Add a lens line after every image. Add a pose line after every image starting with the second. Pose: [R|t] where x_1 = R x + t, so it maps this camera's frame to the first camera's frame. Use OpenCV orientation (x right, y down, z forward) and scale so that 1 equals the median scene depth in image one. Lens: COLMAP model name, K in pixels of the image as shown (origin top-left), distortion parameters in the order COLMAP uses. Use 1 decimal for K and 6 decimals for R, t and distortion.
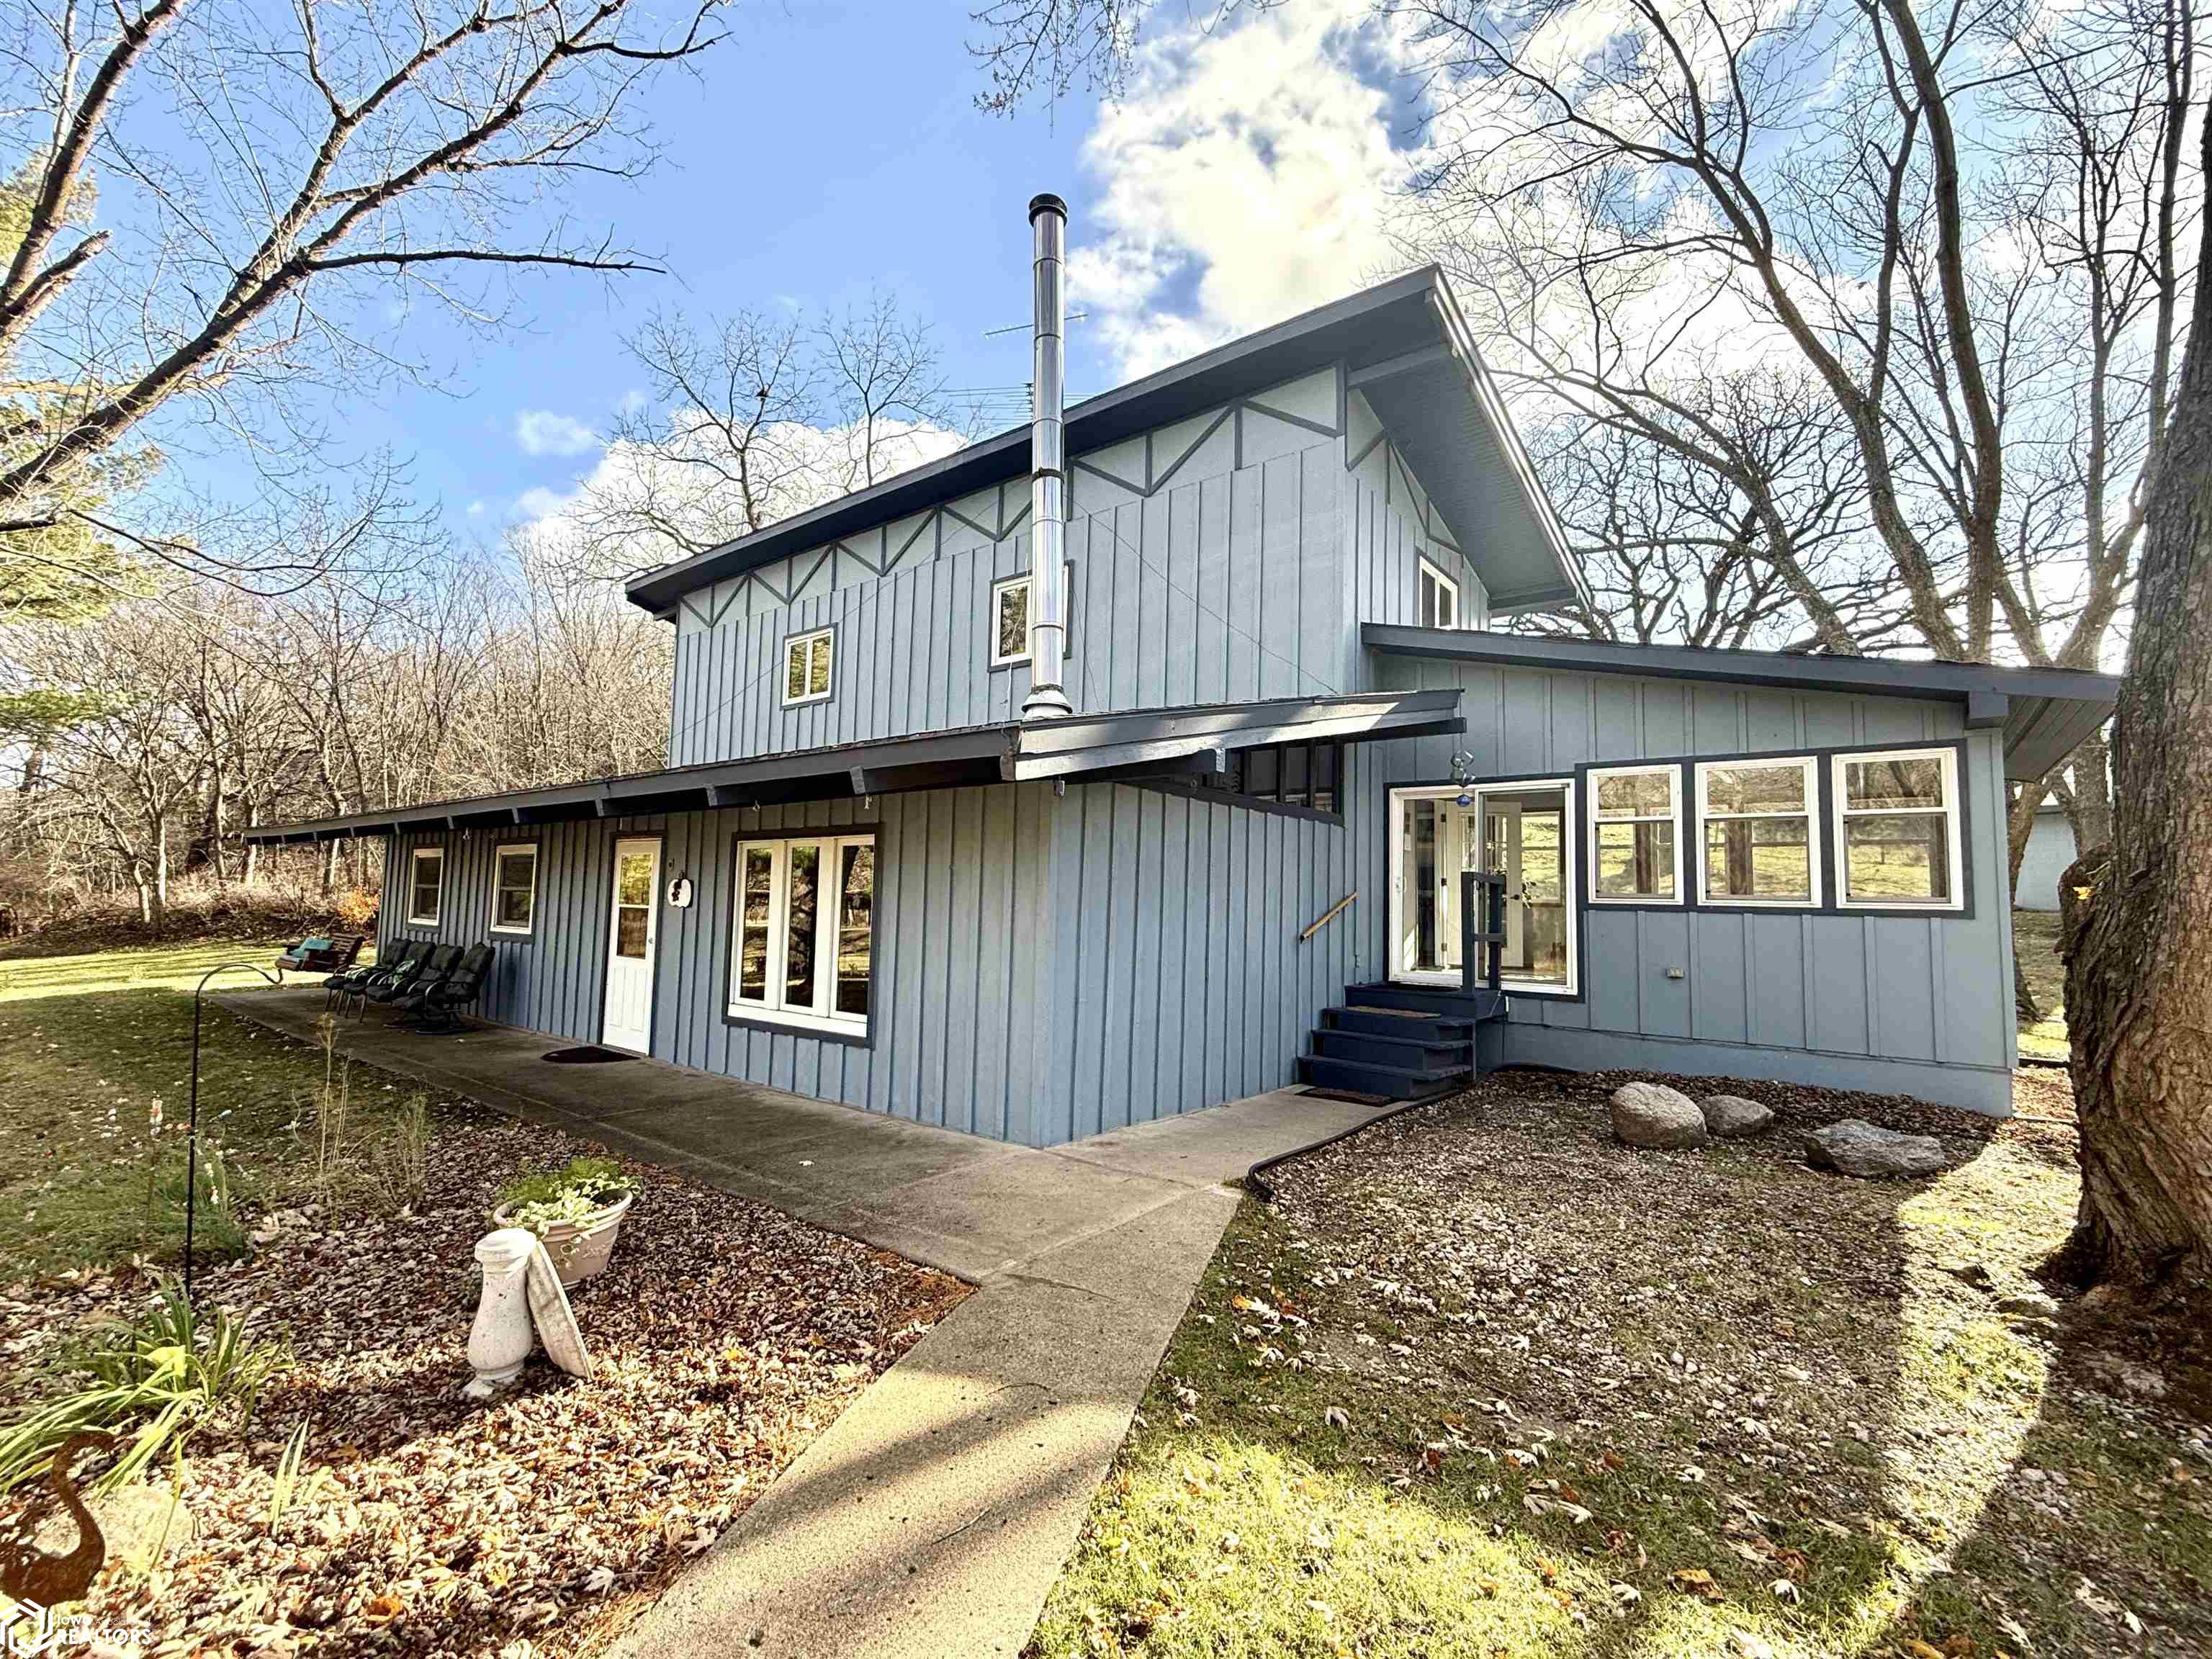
lens RADIAL K [[964.8, 0, 1106.0], [0, 964.8, 829.5], [0, 0, 1]] dist [-0.000047, -0.000017]
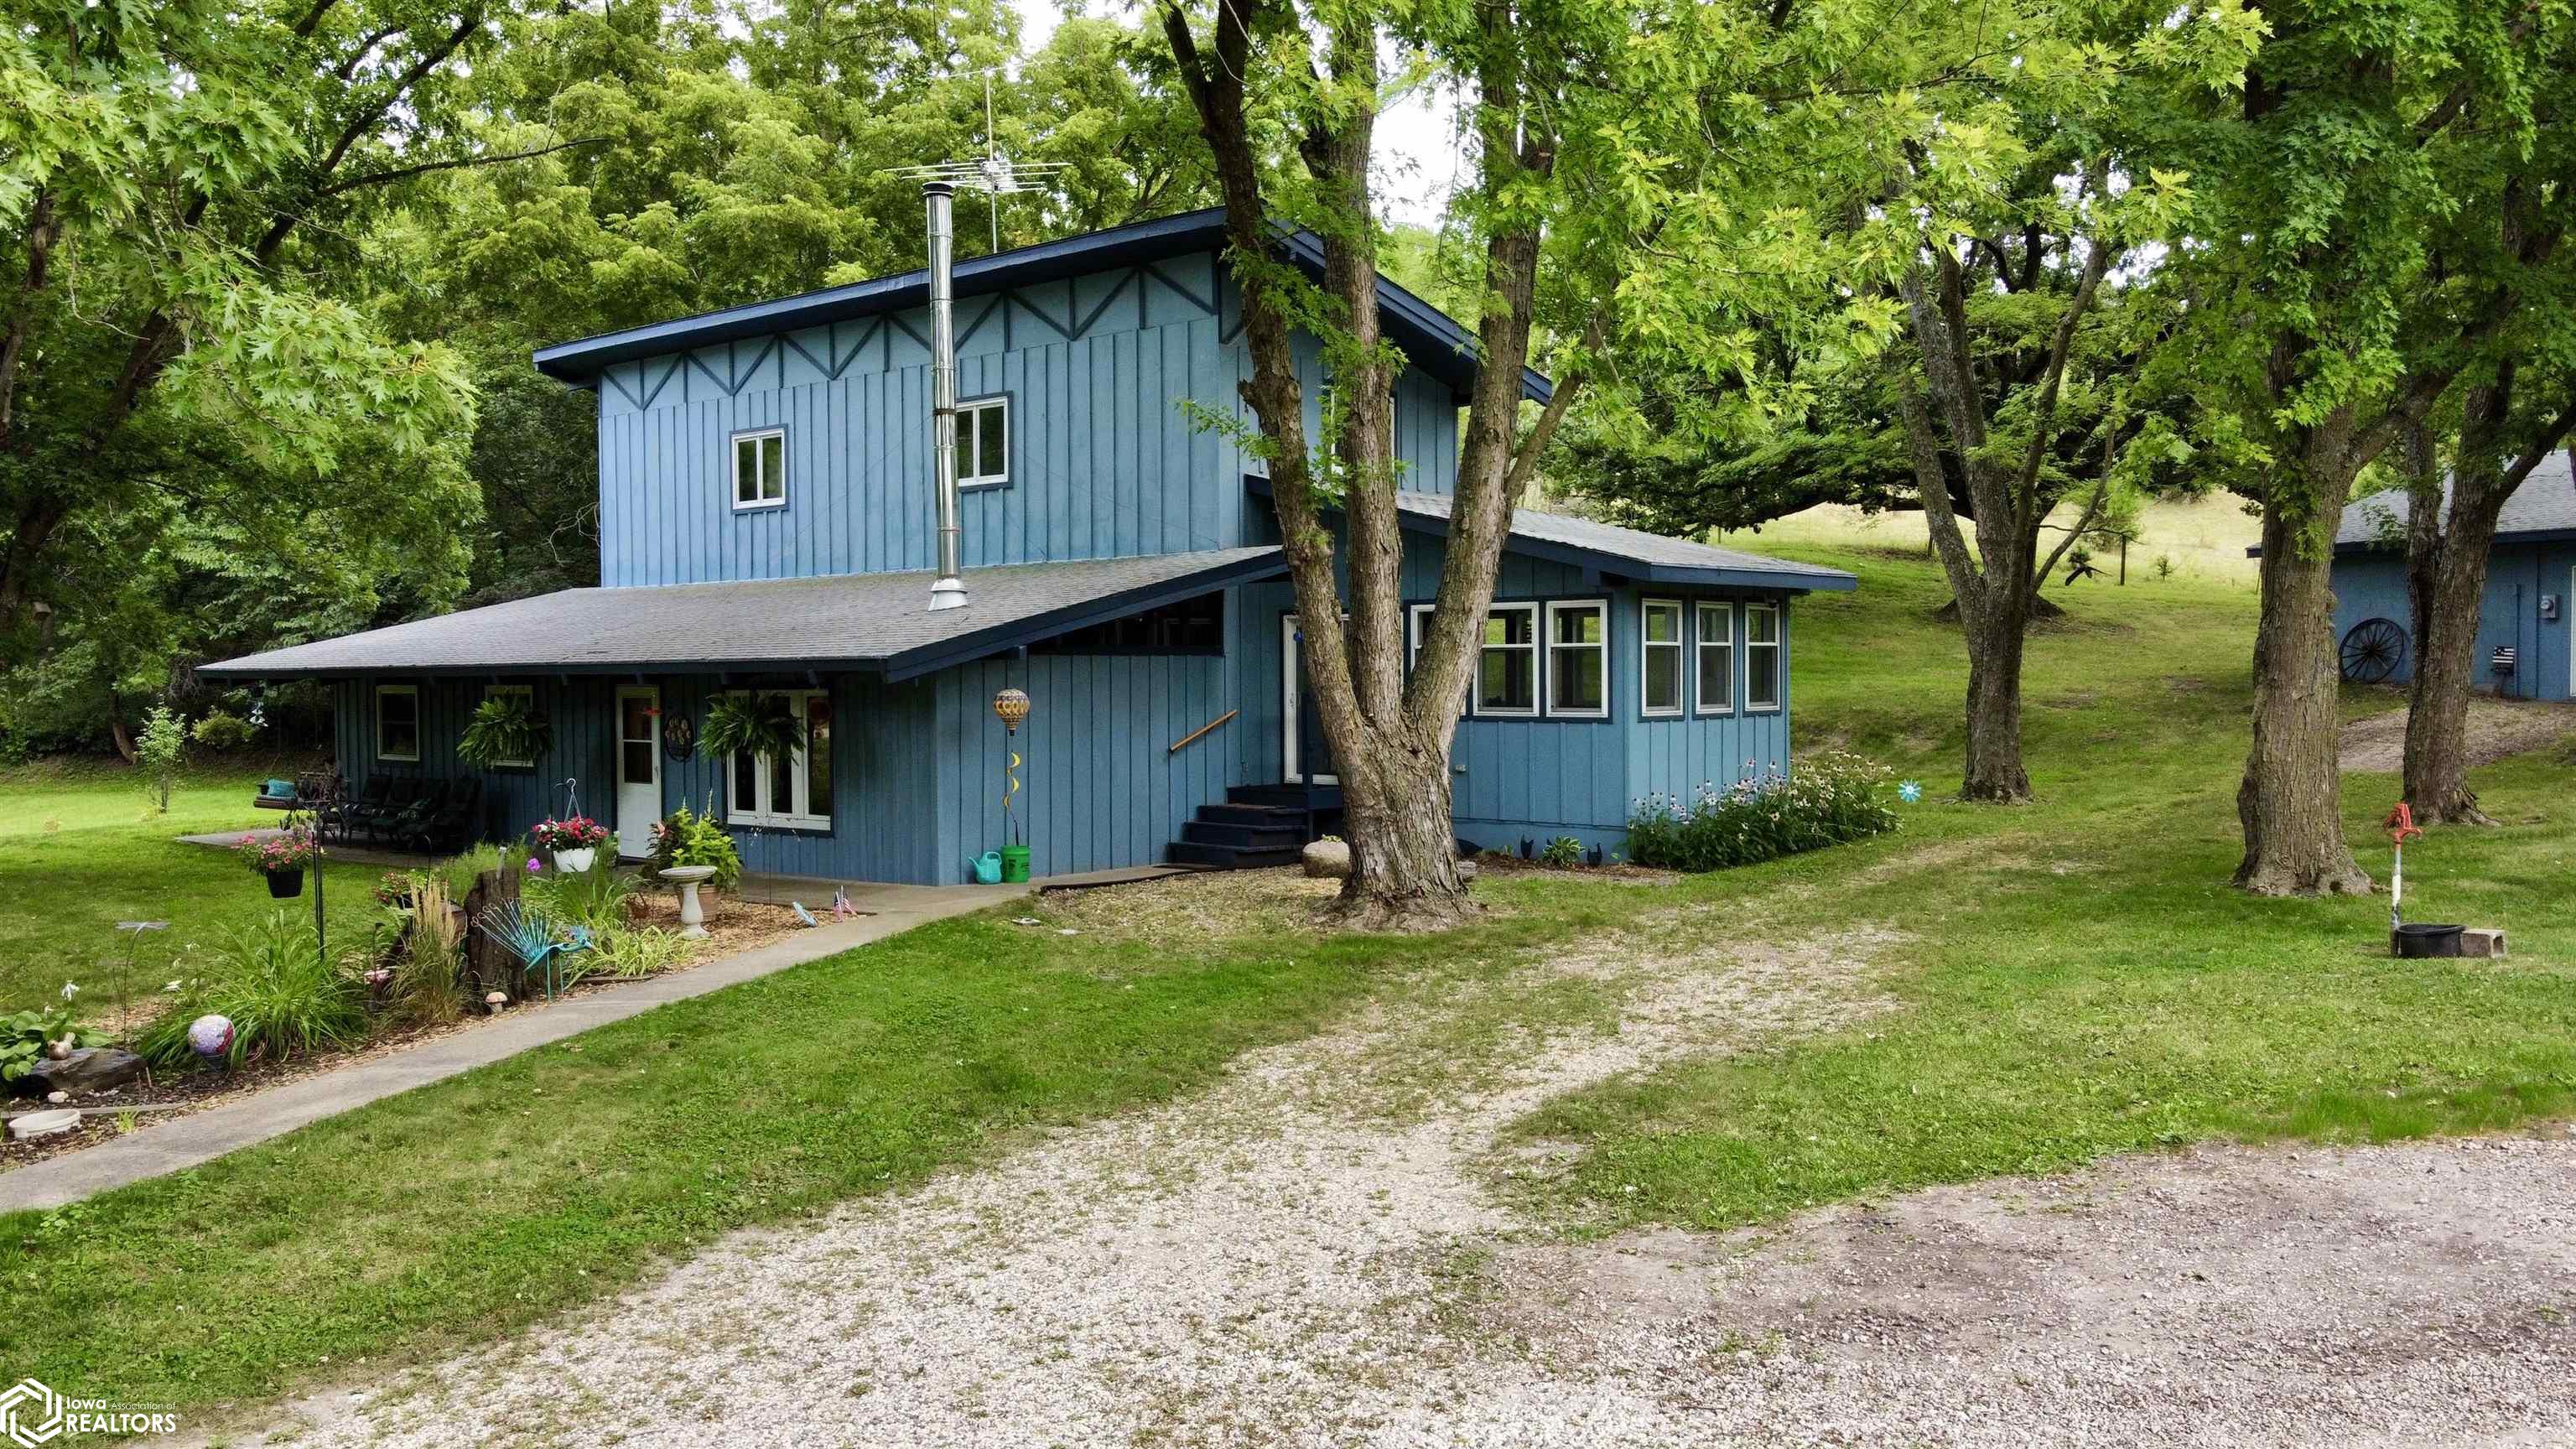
lens RADIAL K [[1909.9, 0, 1322.4], [0, 1909.9, 715.0], [0, 0, 1]] dist [-0.004956, -0.000625]
pose [[0.999400, -0.033215, -0.009839, 0.378889], [0.034037, 0.994356, 0.100491, -0.158431], [0.006446, -0.100766, 0.994889, -1.321041]]
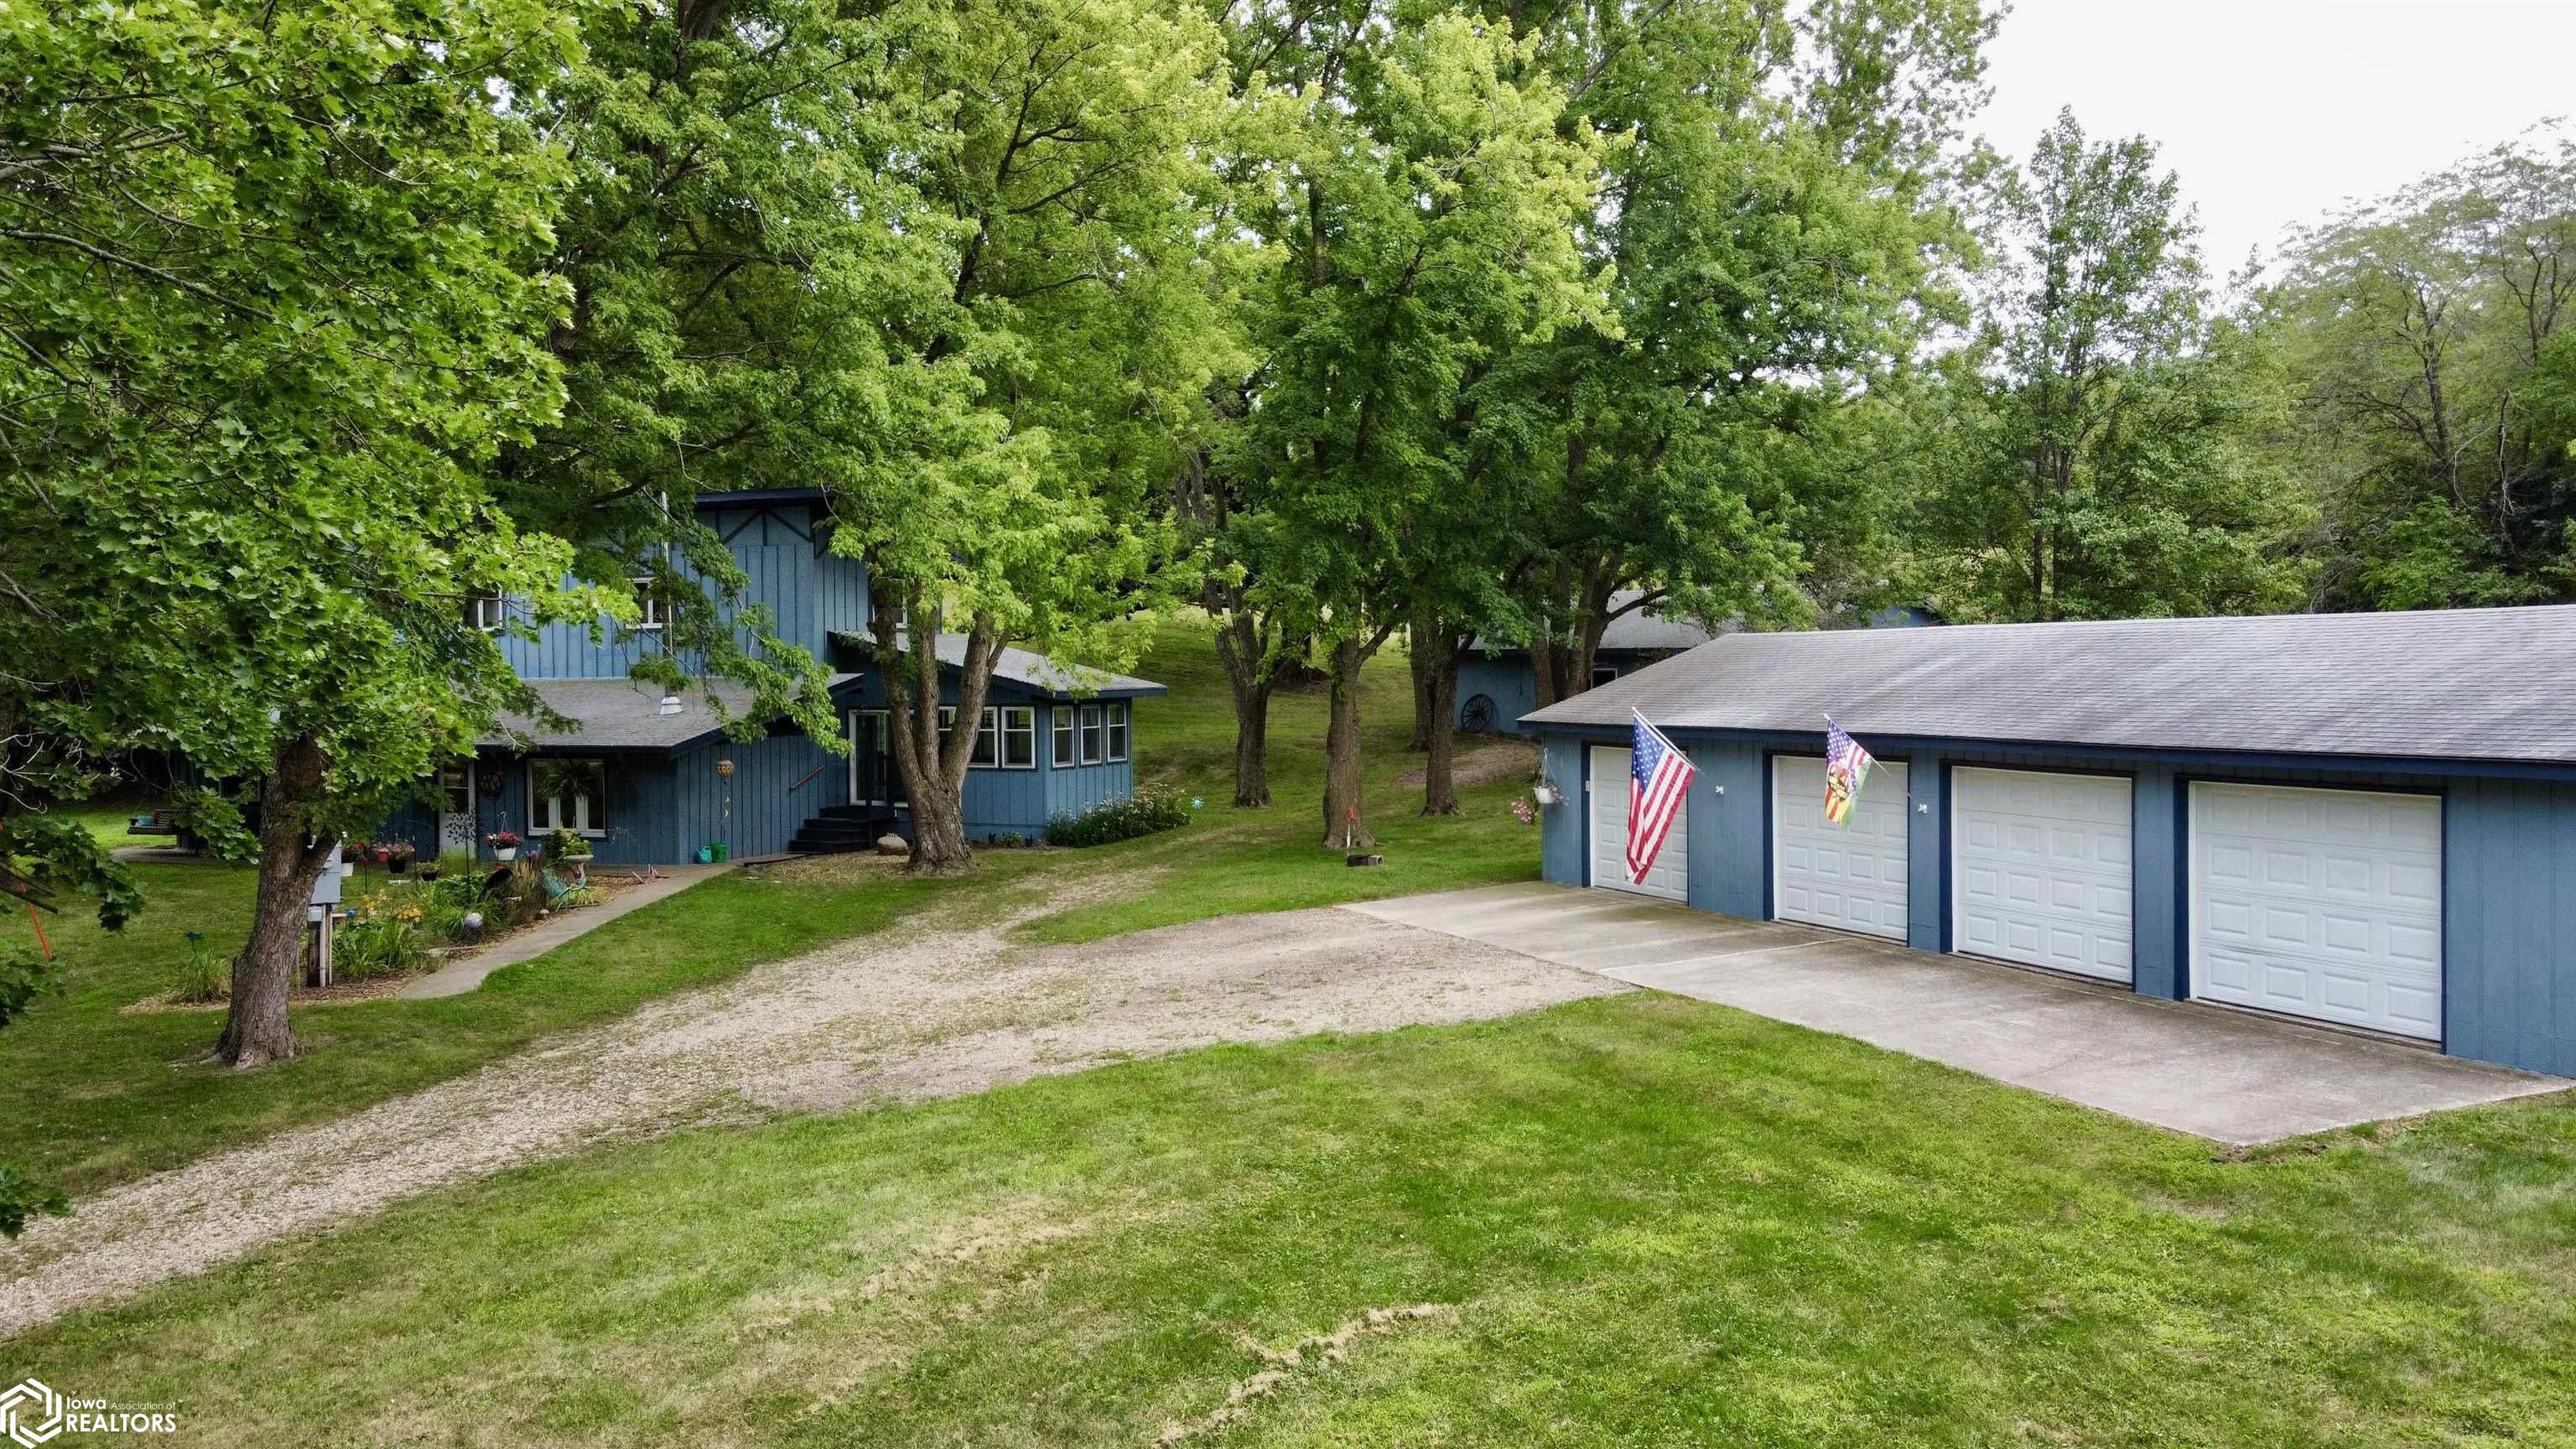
lens RADIAL K [[1909.9, 0, 1322.4], [0, 1909.9, 715.0], [0, 0, 1]] dist [-0.004956, -0.000625]
pose [[0.954280, -0.038265, 0.296456, 0.061746], [0.007569, 0.994548, 0.104005, -0.458943], [-0.298819, -0.097006, 0.949367, -3.212292]]
